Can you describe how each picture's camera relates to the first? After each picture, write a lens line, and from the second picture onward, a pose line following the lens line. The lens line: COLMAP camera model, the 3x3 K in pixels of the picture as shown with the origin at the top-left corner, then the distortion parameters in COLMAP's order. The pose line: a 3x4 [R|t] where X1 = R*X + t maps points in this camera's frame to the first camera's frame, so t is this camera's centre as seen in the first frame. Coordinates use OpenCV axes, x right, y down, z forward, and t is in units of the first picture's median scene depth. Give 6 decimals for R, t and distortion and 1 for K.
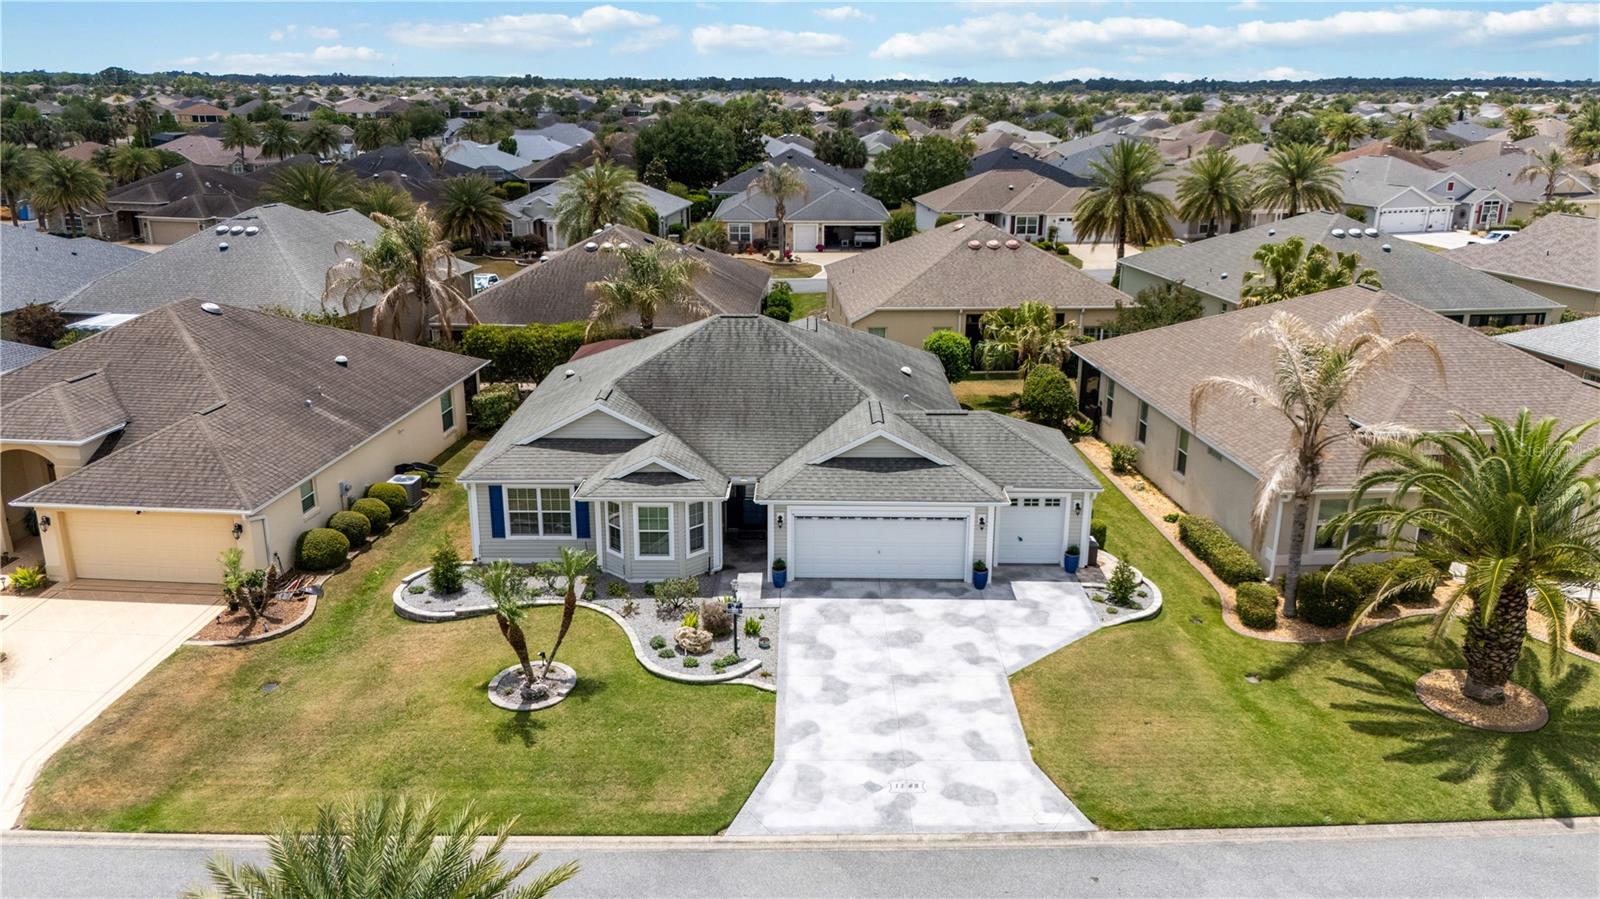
lens RADIAL K [[1183.7, 0, 800.0], [0, 1183.7, 449.5], [0, 0, 1]] dist [0.046455, -0.042618]
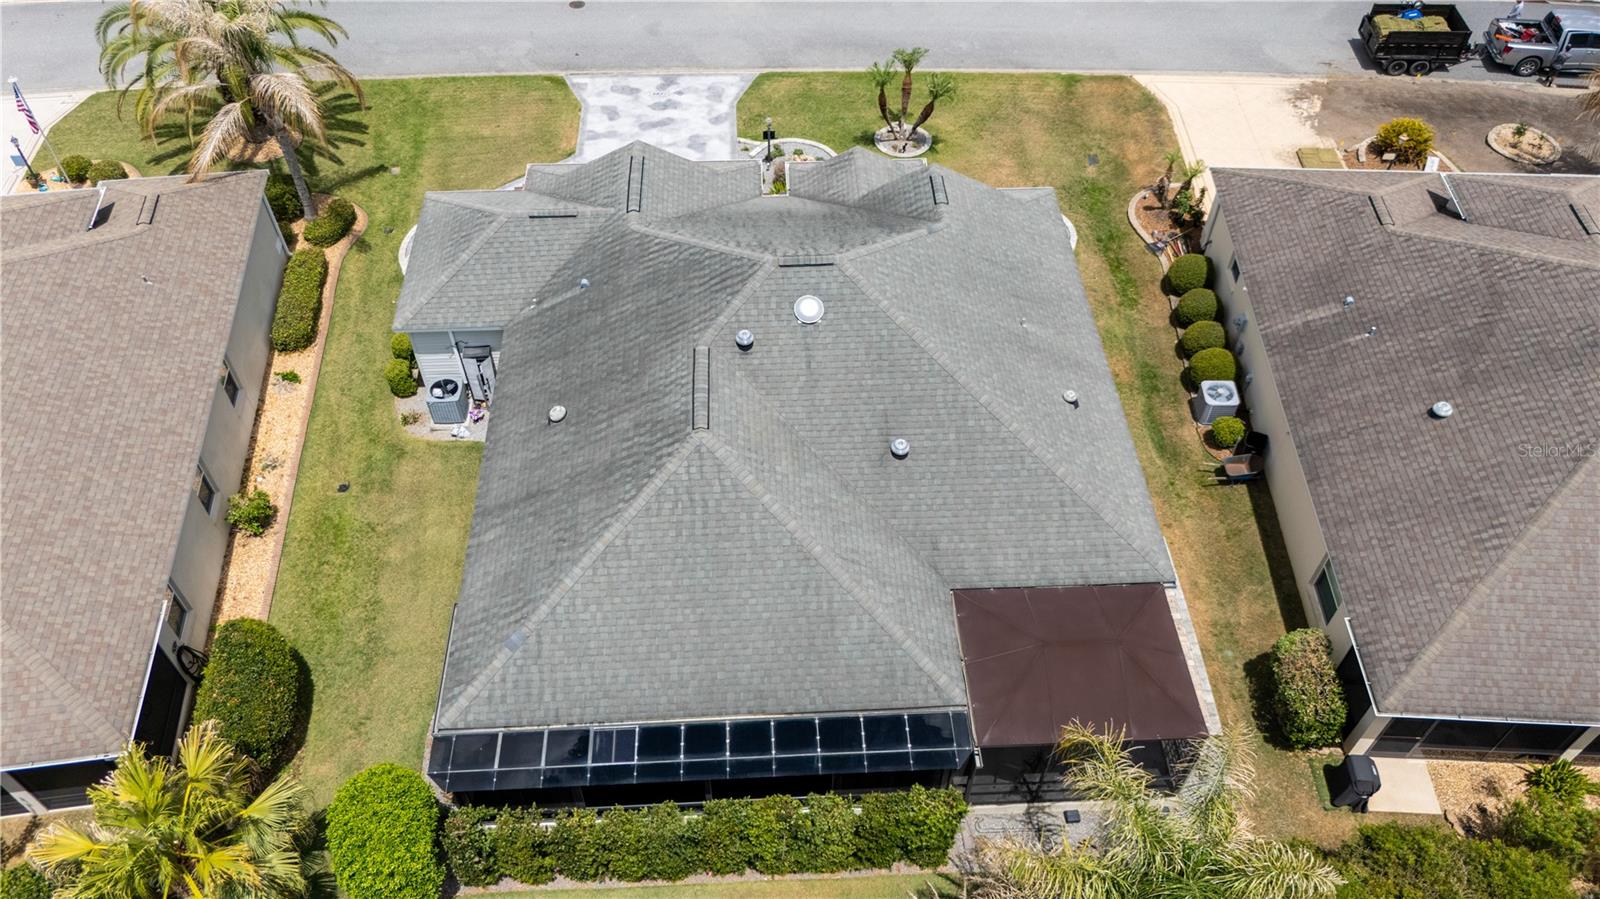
lens RADIAL K [[1183.7, 0, 800.0], [0, 1183.7, 449.5], [0, 0, 1]] dist [0.046455, -0.042618]
pose [[-0.998378, 0.032995, -0.046402, -0.016540], [-0.028889, 0.408731, 0.912198, -0.973290], [0.049064, 0.912058, -0.407115, 1.921458]]
